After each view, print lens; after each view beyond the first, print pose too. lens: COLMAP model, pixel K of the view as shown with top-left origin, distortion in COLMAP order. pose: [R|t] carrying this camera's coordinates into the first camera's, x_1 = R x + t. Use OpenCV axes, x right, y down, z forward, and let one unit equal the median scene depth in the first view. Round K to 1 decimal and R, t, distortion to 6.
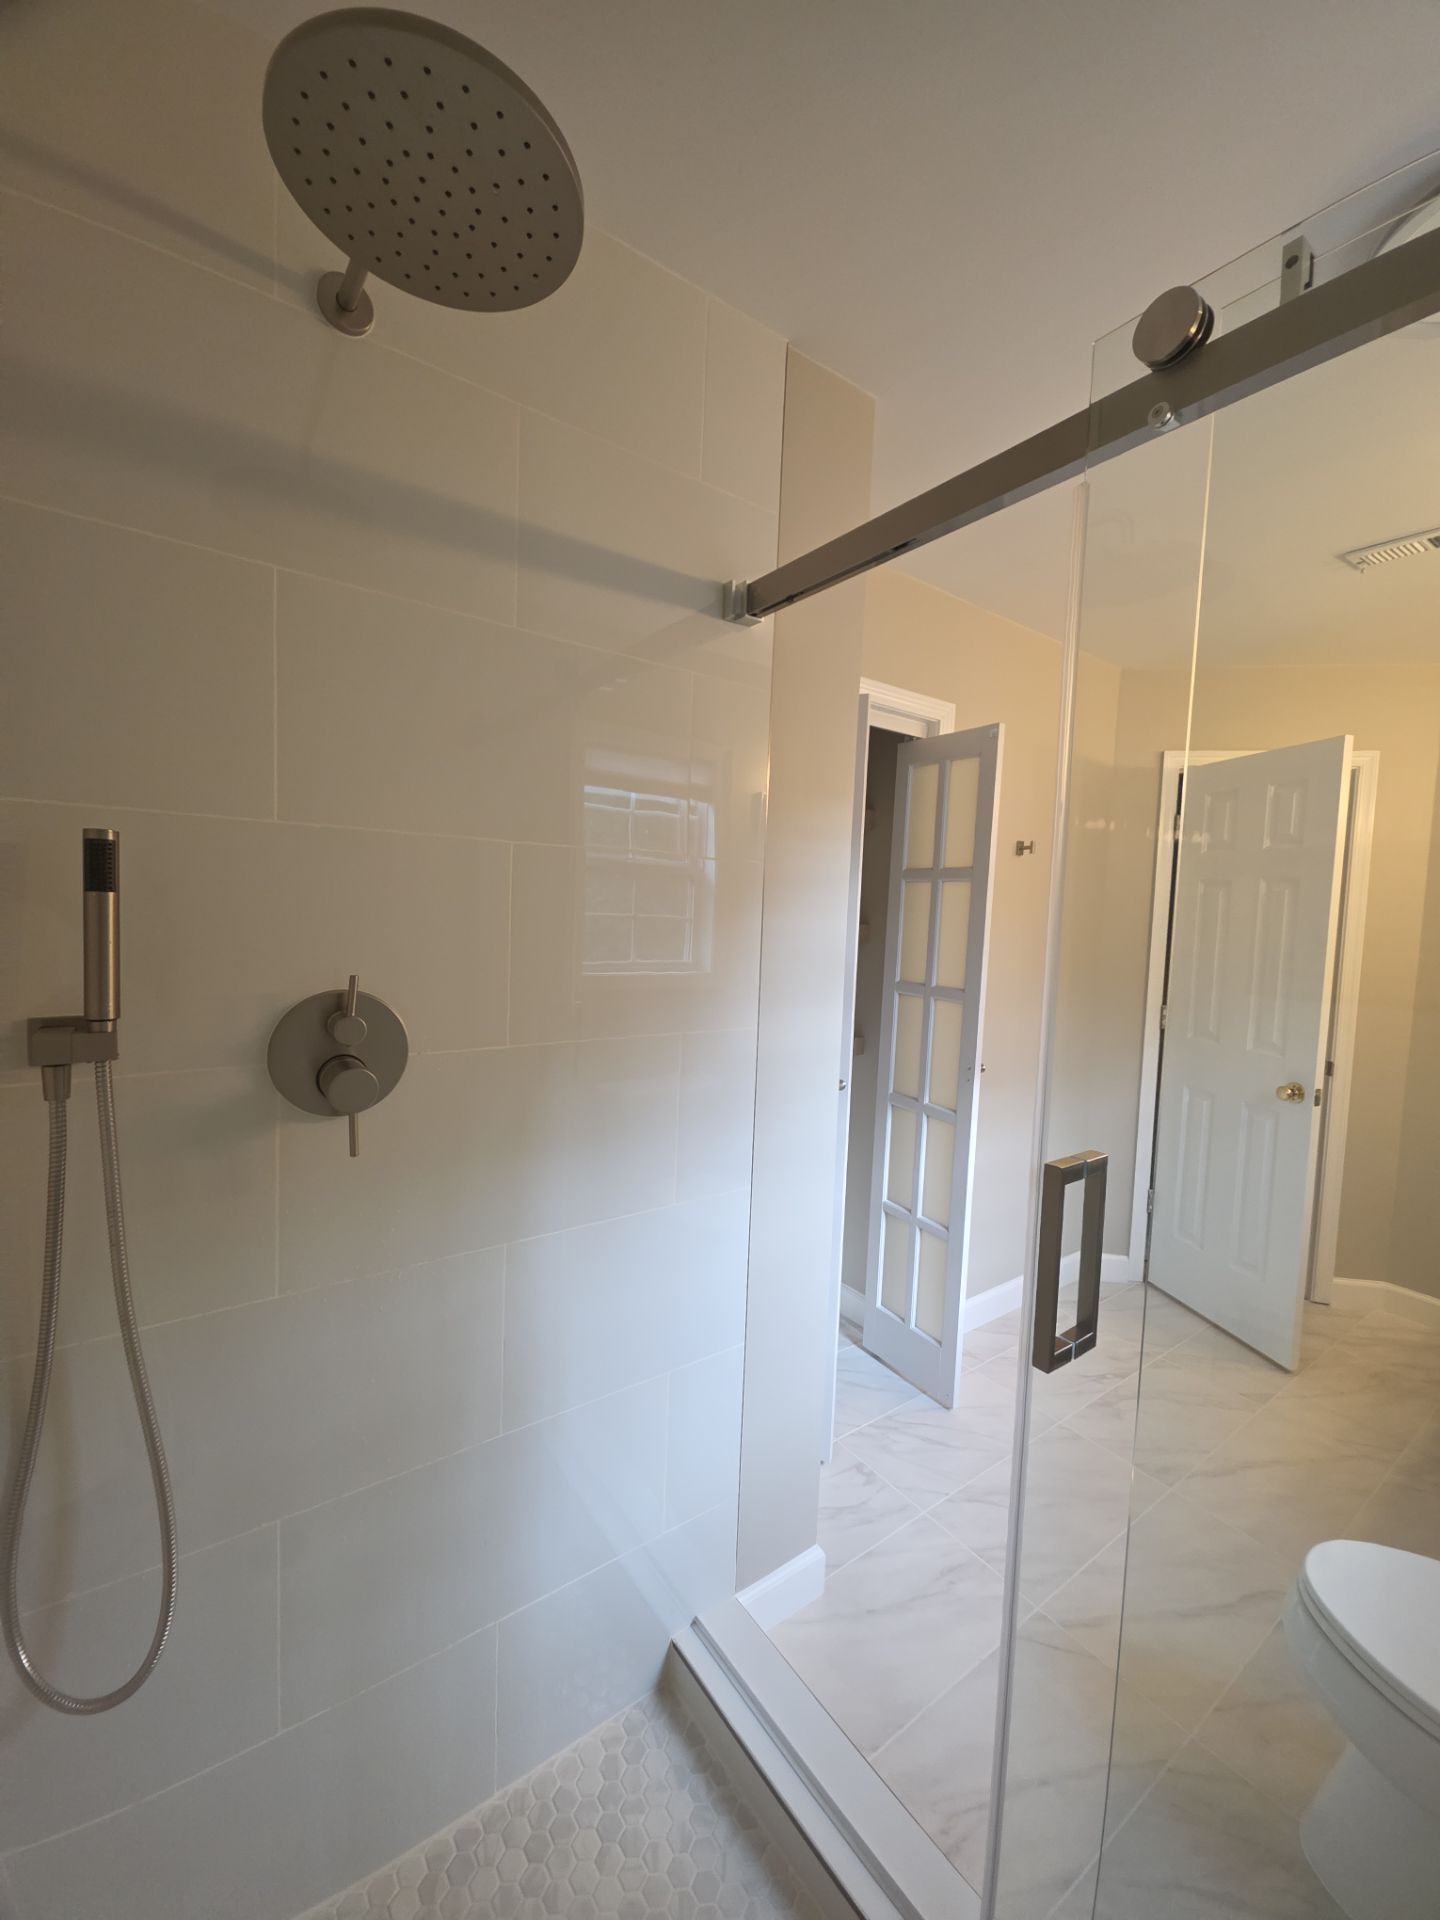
lens RADIAL K [[764.2, 0, 717.0], [0, 764.2, 959.7], [0, 0, 1]] dist [0.005819, -0.004647]
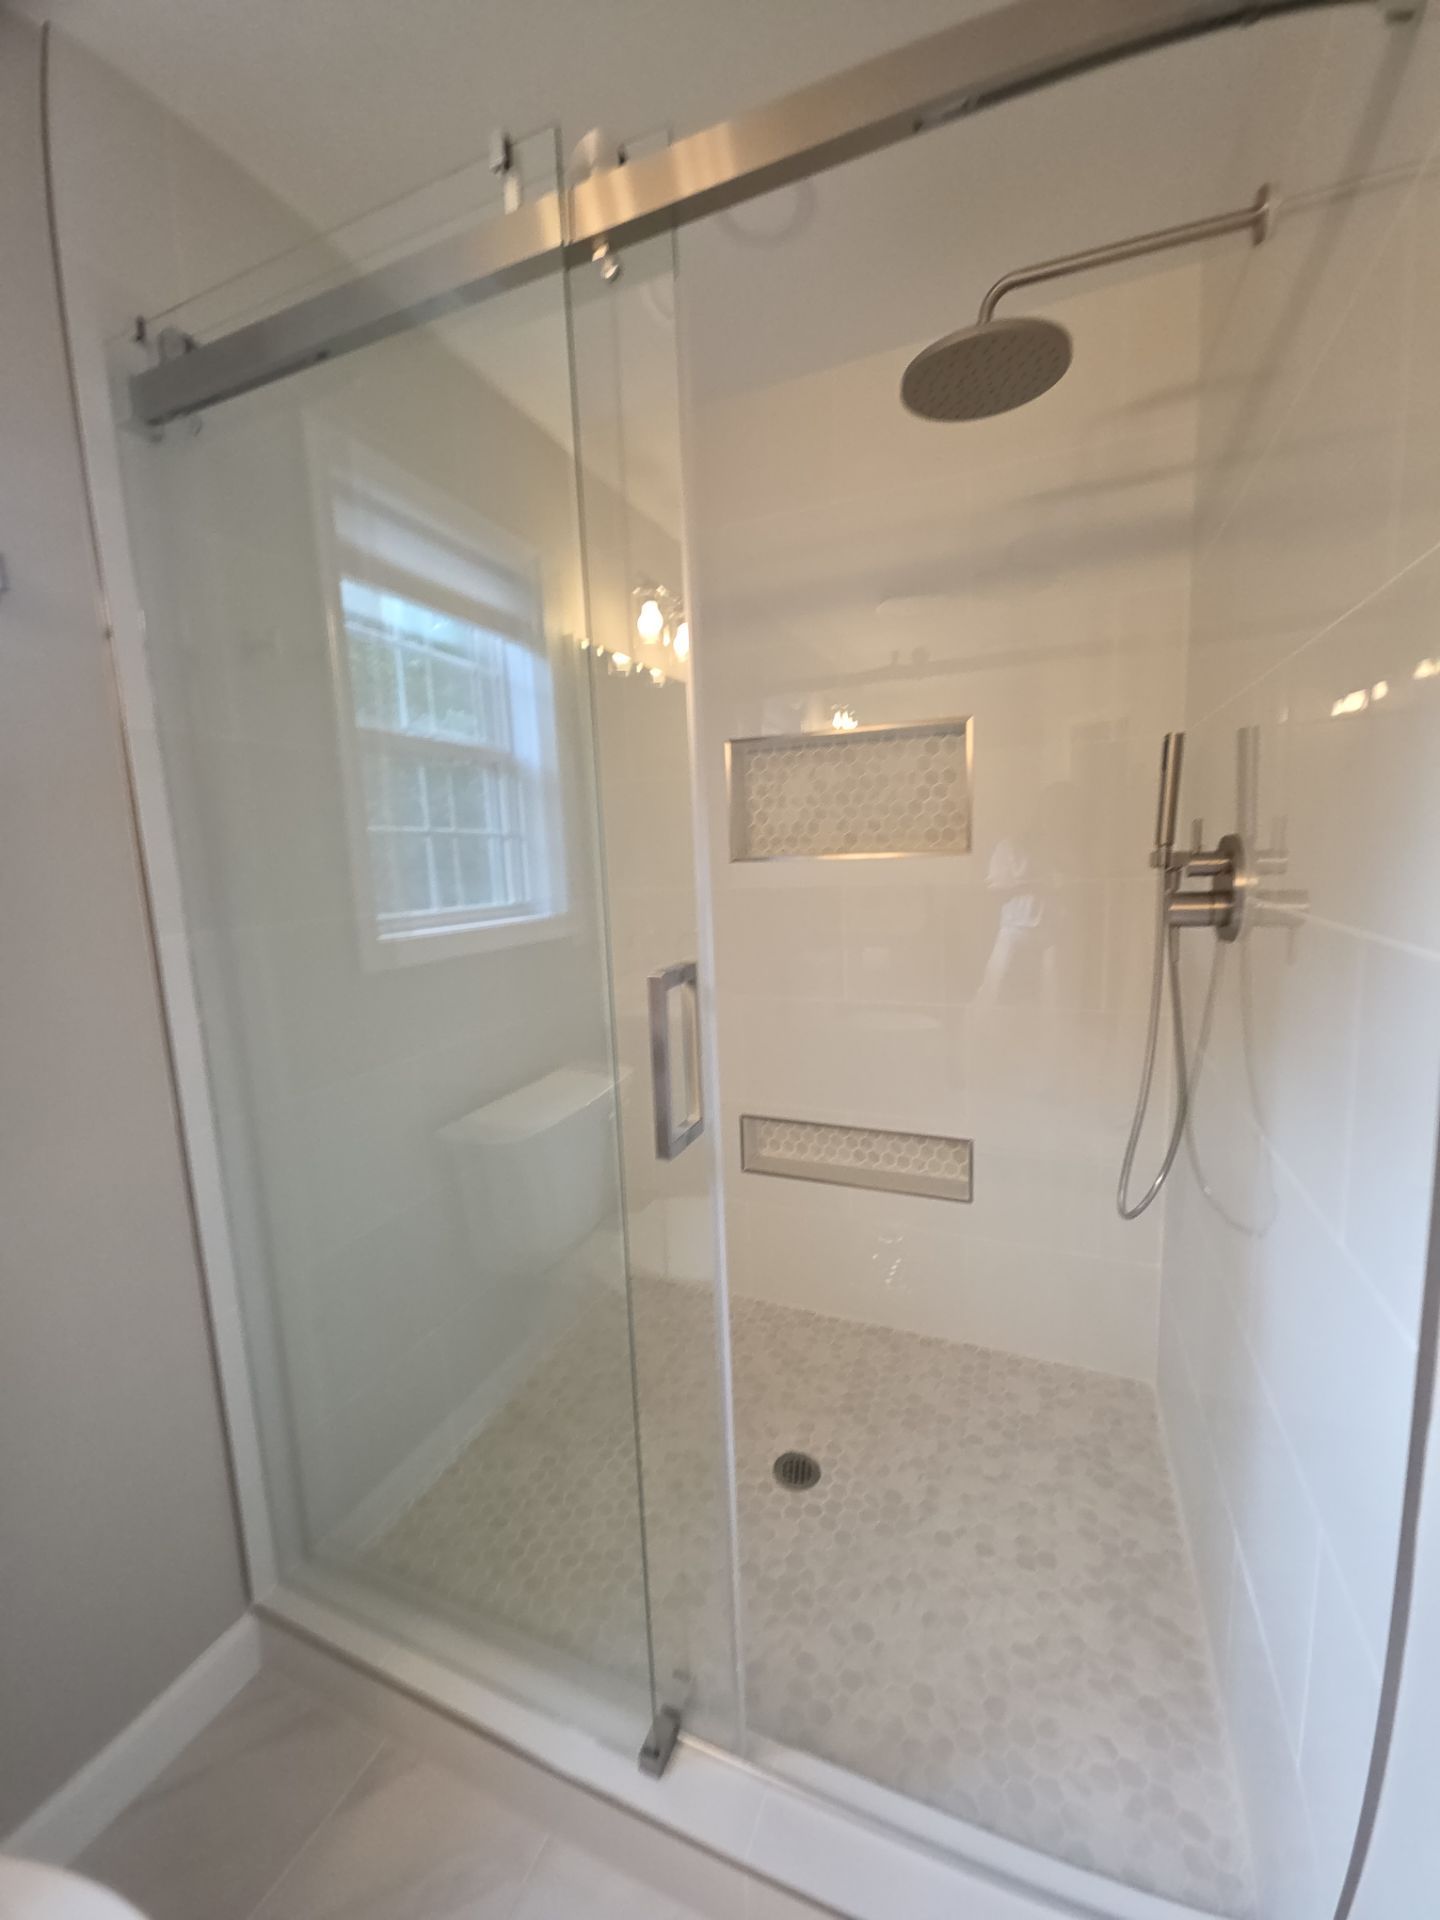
lens RADIAL K [[759.9, 0, 719.4], [0, 759.9, 962.6], [0, 0, 1]] dist [0.014237, -0.007492]
pose [[-0.850664, 0.073379, -0.520564, 0.528623], [-0.025506, 0.983284, 0.180284, 0.027197], [0.525091, 0.166638, -0.834572, 1.045254]]
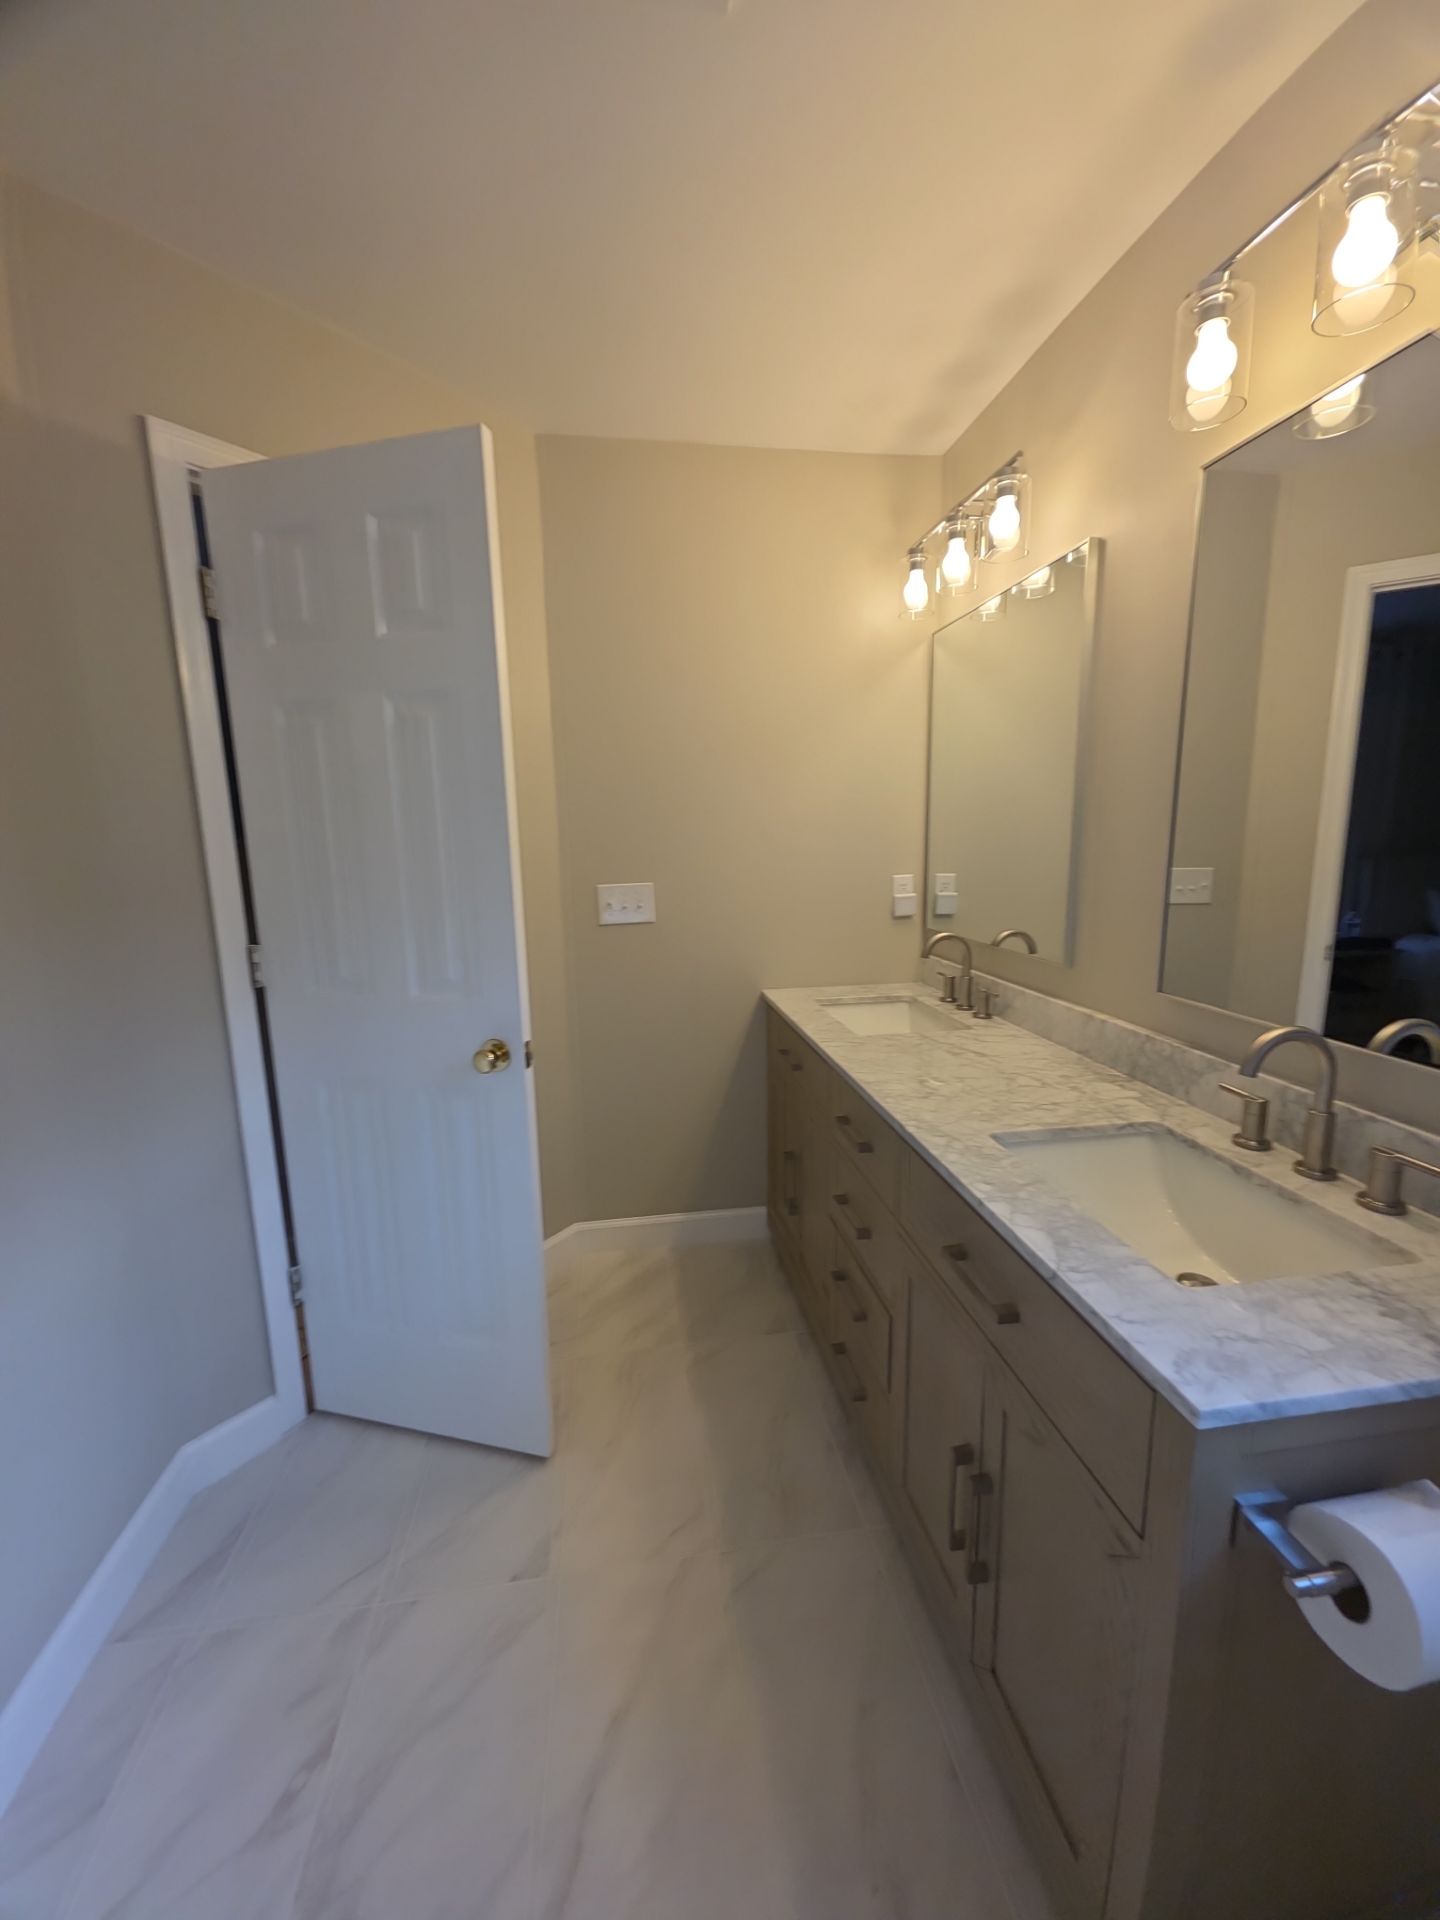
lens RADIAL K [[759.9, 0, 714.3], [0, 759.9, 962.2], [0, 0, 1]] dist [0.014237, -0.007492]
pose [[0.457384, -0.191402, 0.868427, 0.522774], [0.092111, 0.981506, 0.167811, 0.024814], [-0.884486, 0.003238, 0.466556, 0.915791]]
